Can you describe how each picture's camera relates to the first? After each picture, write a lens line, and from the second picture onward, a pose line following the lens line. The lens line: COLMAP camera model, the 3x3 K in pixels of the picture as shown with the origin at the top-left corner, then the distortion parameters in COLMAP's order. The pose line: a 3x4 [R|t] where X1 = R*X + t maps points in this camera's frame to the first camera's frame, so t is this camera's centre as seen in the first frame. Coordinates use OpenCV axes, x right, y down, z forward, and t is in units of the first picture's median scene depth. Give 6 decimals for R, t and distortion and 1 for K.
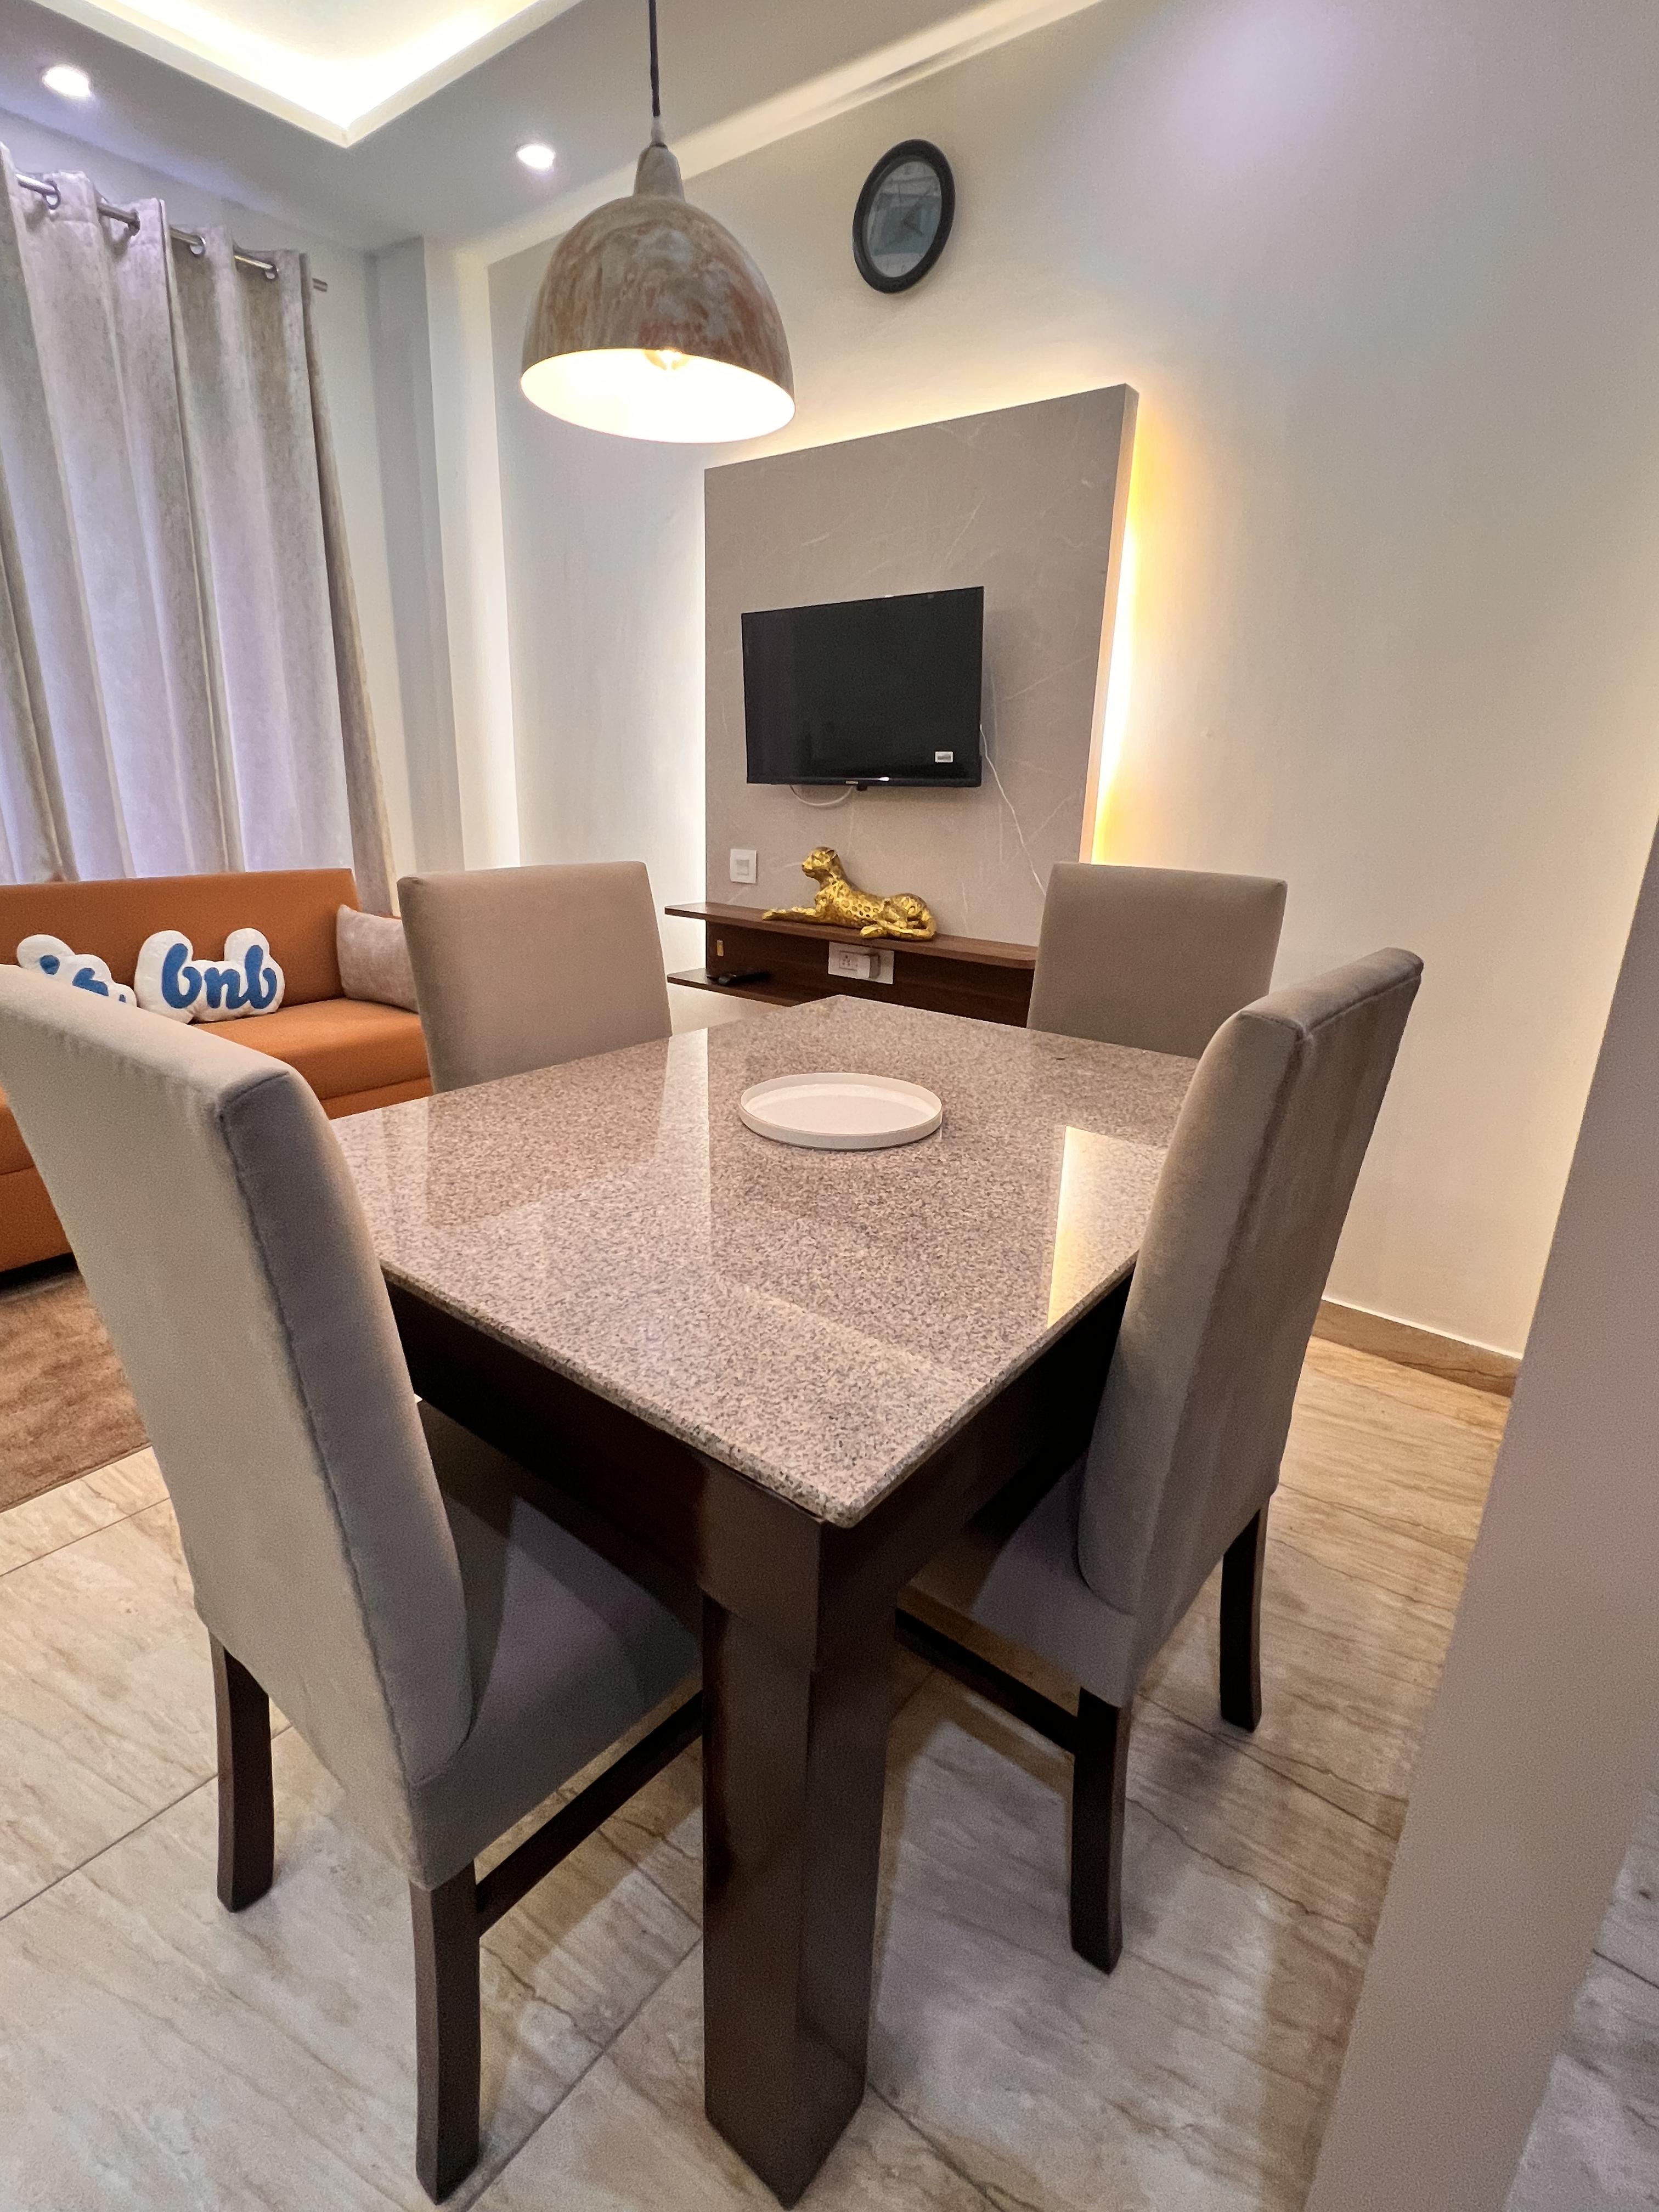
lens RADIAL K [[1028.5, 0, 813.6], [0, 1028.5, 1124.3], [0, 0, 1]] dist [-0.004246, 0.001517]
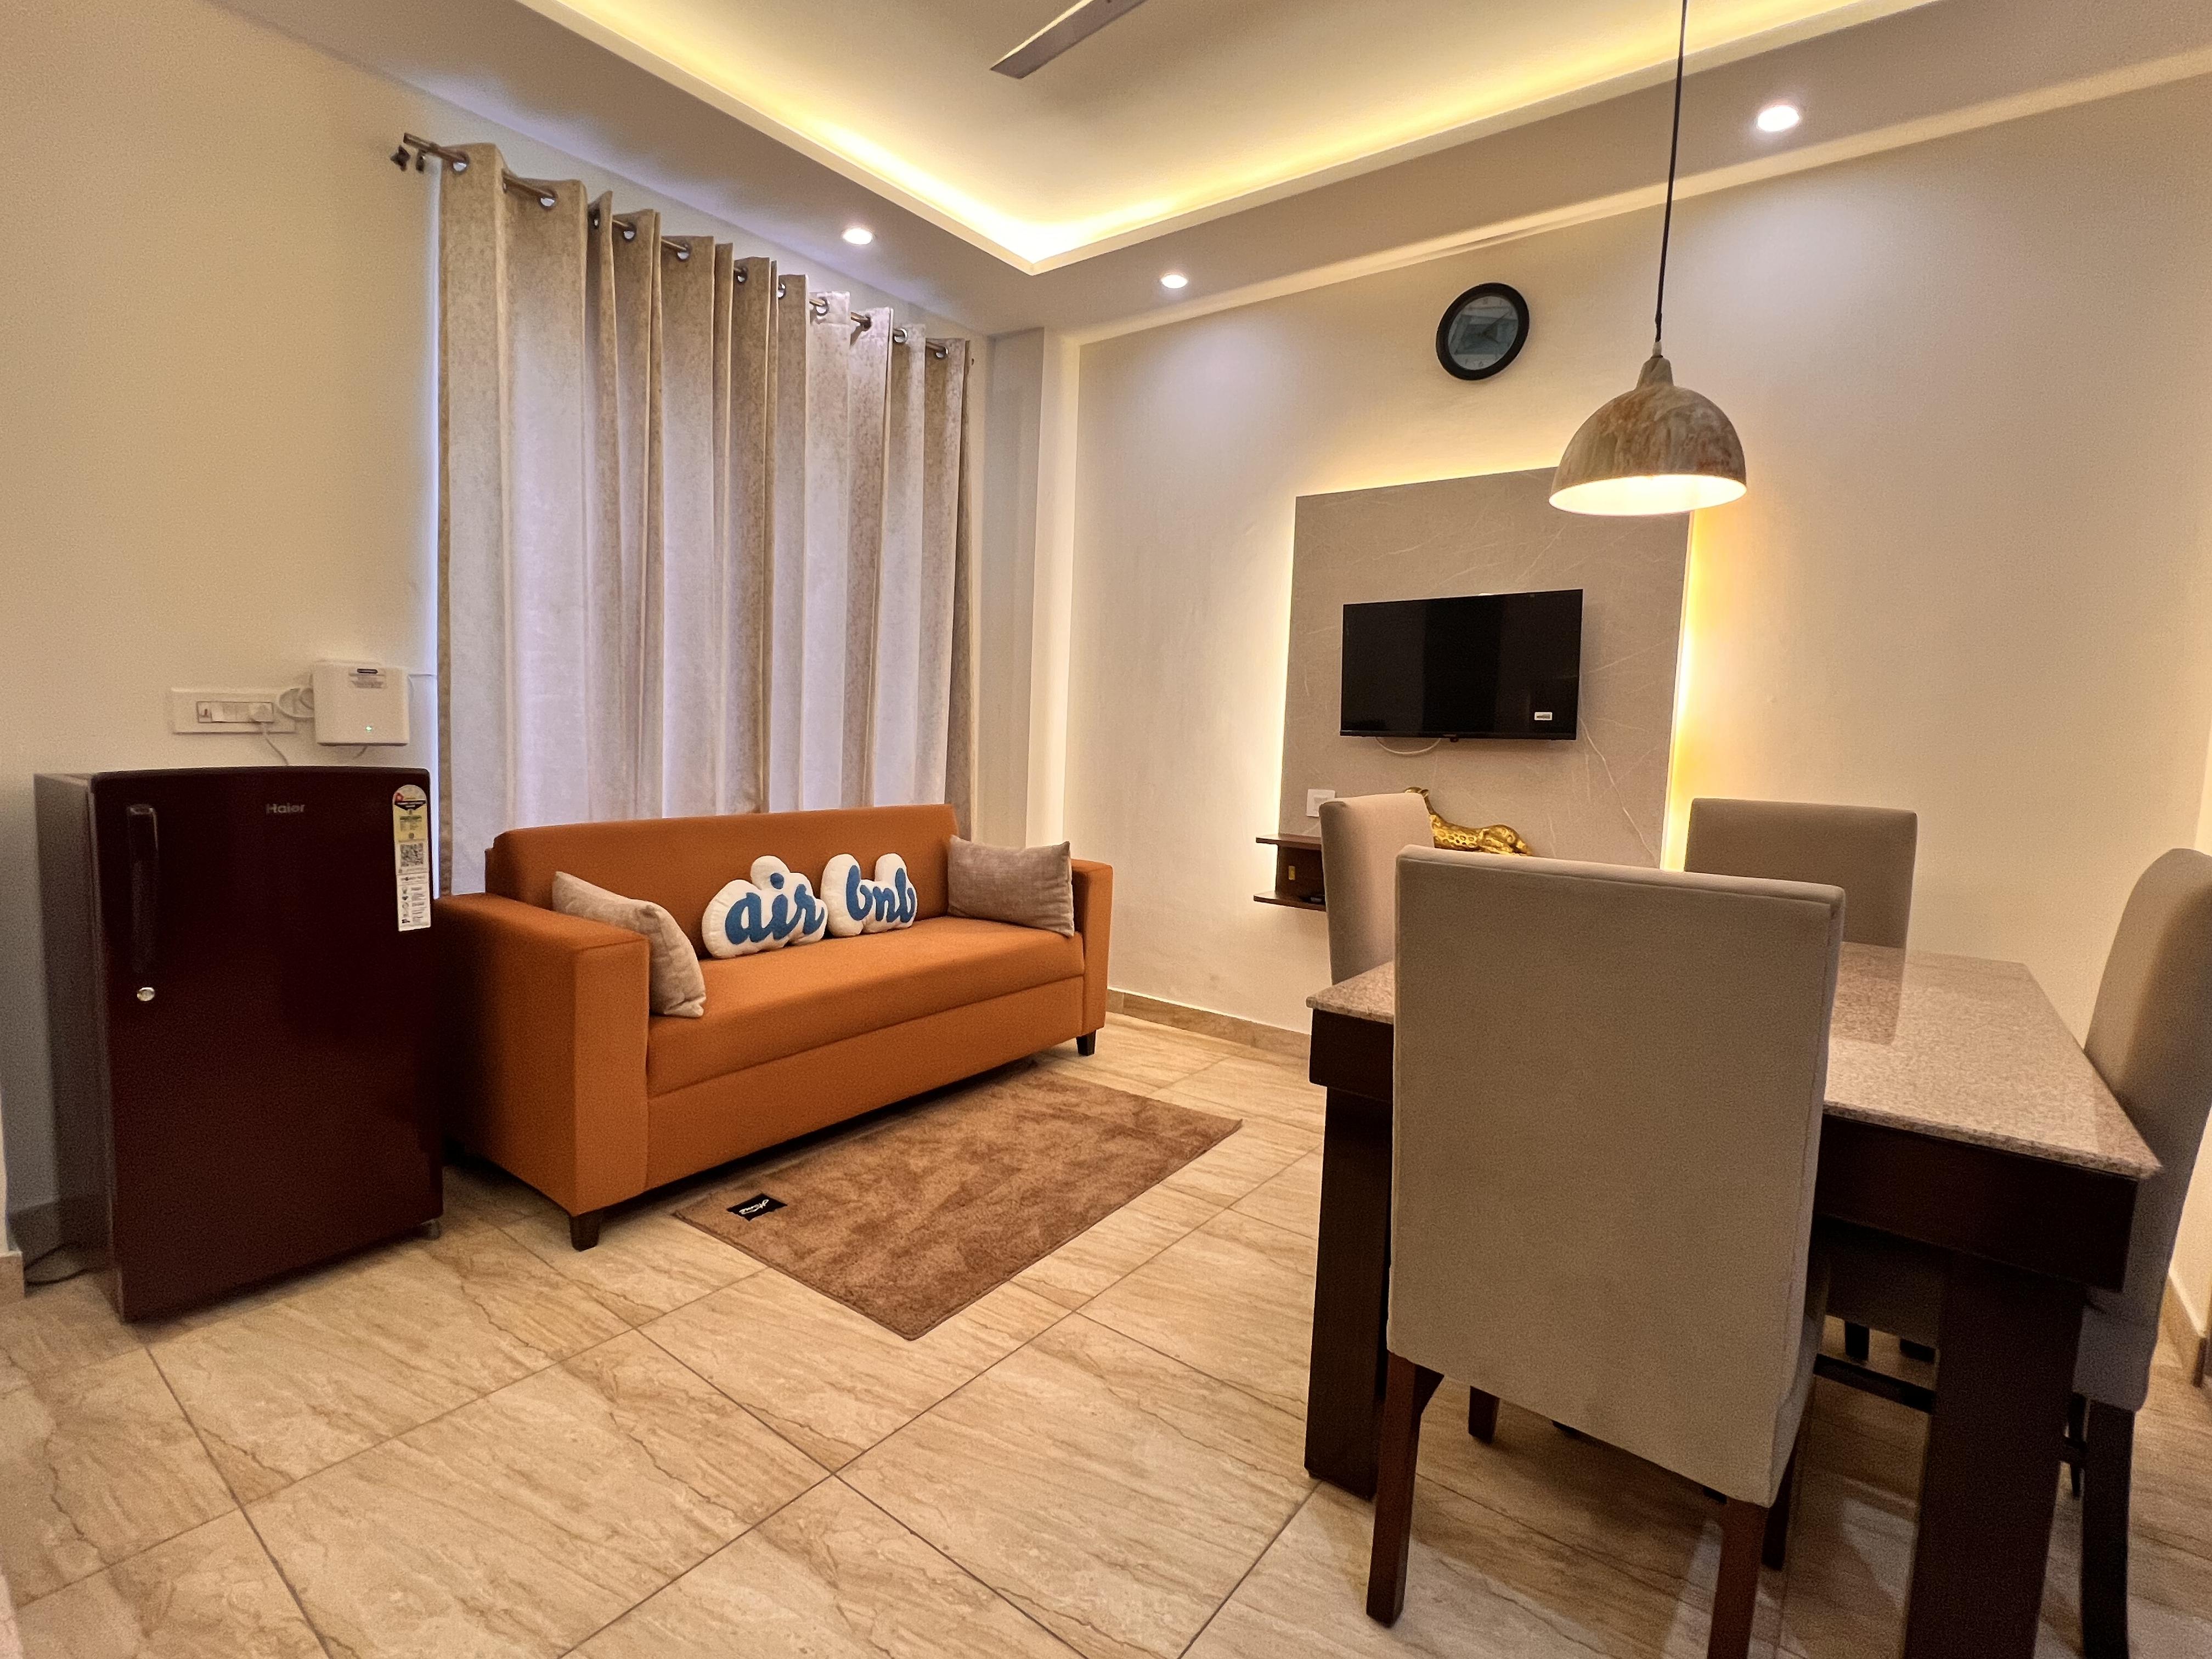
lens RADIAL K [[1028.5, 0, 1085.3], [0, 1028.5, 863.1], [0, 0, 1]] dist [-0.004246, 0.001517]
pose [[0.999940, 0.003368, 0.010432, -0.376153], [-0.001260, 0.980644, -0.195793, 0.048851], [-0.010890, 0.195769, 0.980590, -0.144206]]
